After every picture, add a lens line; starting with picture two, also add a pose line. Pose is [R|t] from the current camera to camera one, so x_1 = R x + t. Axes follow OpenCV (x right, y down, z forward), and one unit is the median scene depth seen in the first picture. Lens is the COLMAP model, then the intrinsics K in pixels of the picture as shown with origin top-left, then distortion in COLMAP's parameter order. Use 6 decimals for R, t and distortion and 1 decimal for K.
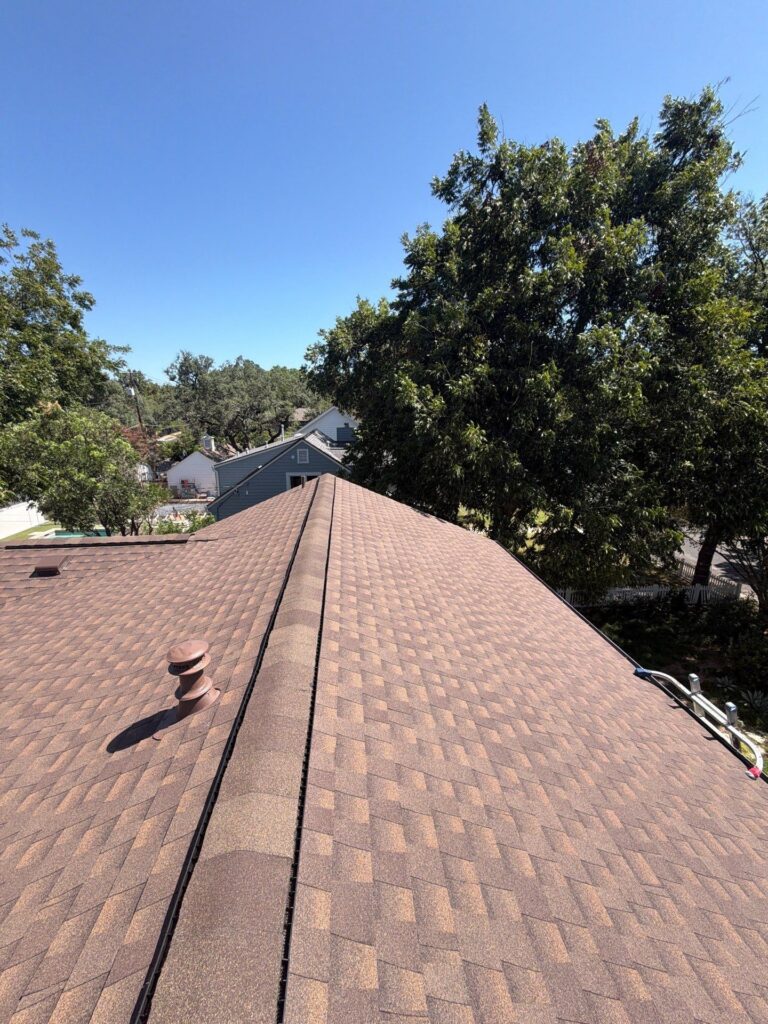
lens RADIAL K [[407.5, 0, 383.3], [0, 407.5, 510.1], [0, 0, 1]] dist [0.000918, 0.000117]
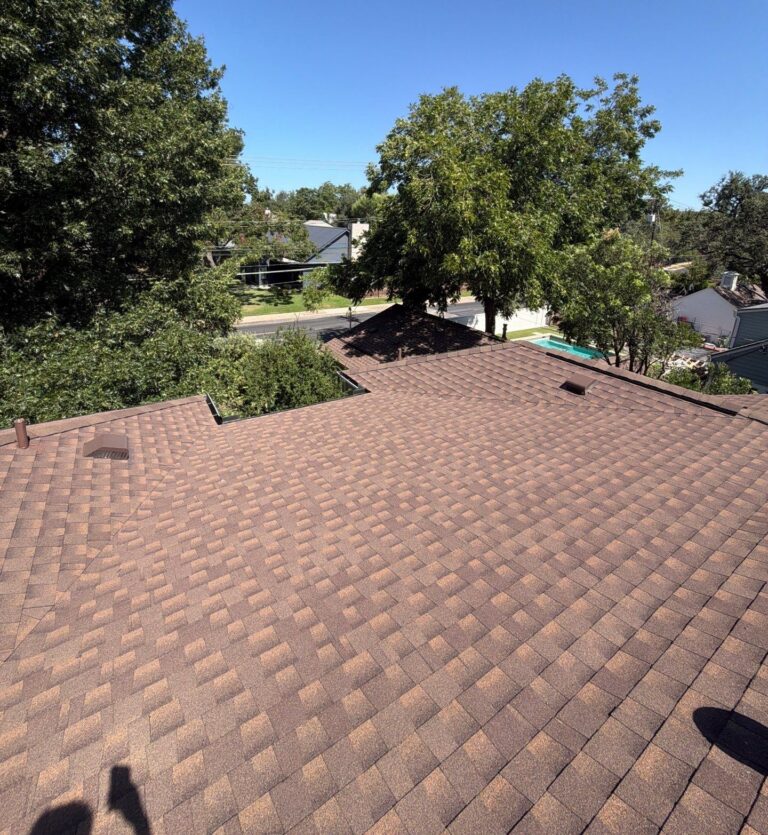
lens RADIAL K [[407.1, 0, 383.1], [0, 407.1, 322.9], [0, 0, 1]] dist [-0.003710, 0.001102]
pose [[0.458520, 0.232421, -0.857753, -0.094634], [-0.257046, 0.958623, 0.122347, -0.006216], [0.850698, 0.164383, 0.499291, 0.011995]]
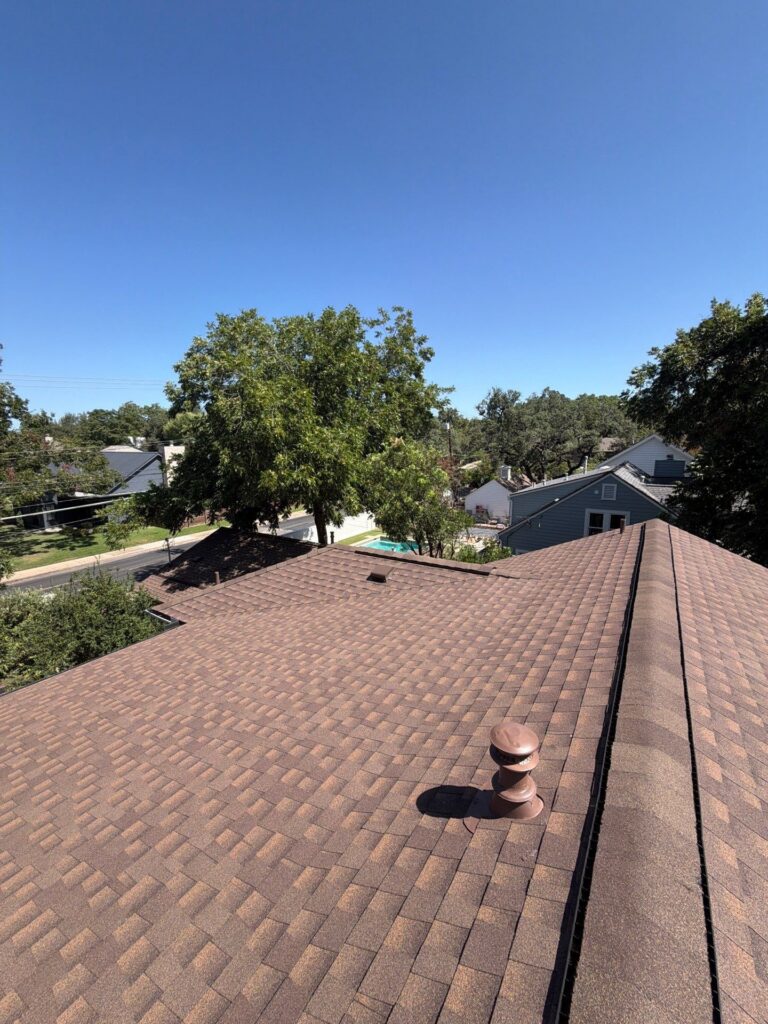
lens RADIAL K [[407.5, 0, 383.3], [0, 407.5, 510.1], [0, 0, 1]] dist [0.000918, 0.000117]
pose [[0.774032, 0.095802, -0.625856, -0.041636], [-0.140298, 0.989865, -0.021993, -0.011084], [0.617406, 0.104829, 0.779628, 0.028198]]
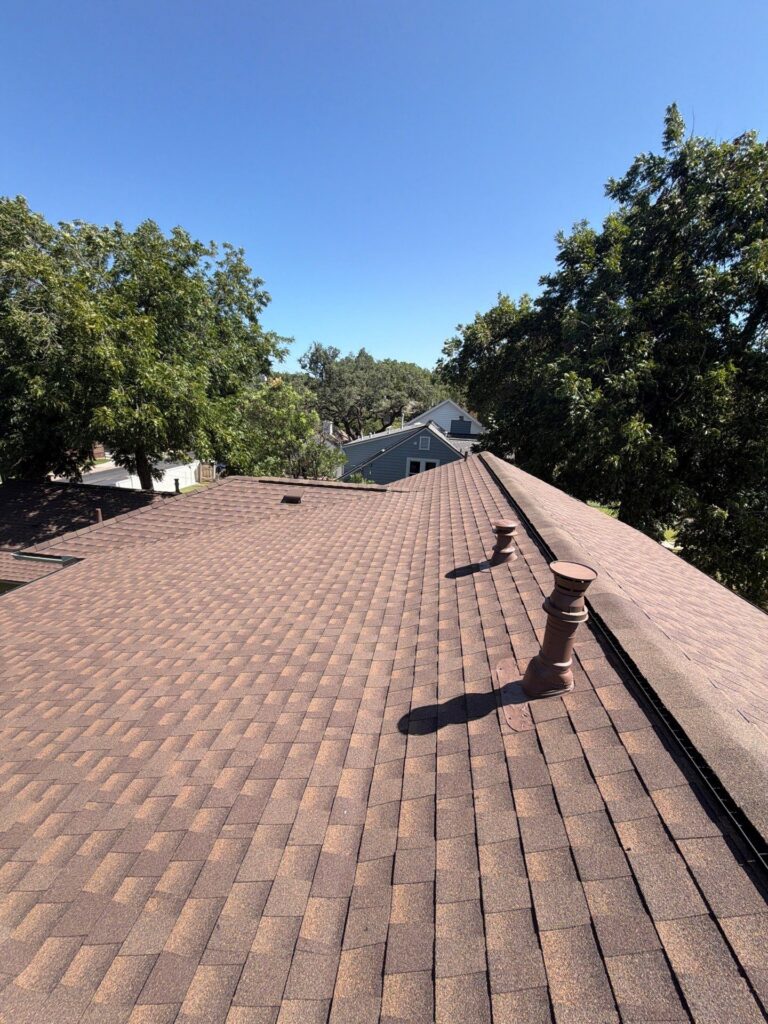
lens RADIAL K [[407.5, 0, 383.3], [0, 407.5, 510.1], [0, 0, 1]] dist [0.000918, 0.000117]
pose [[0.970703, 0.112294, -0.212428, -0.120035], [-0.110051, 0.993674, 0.022391, 0.060601], [0.213599, 0.001643, 0.976920, -0.132420]]
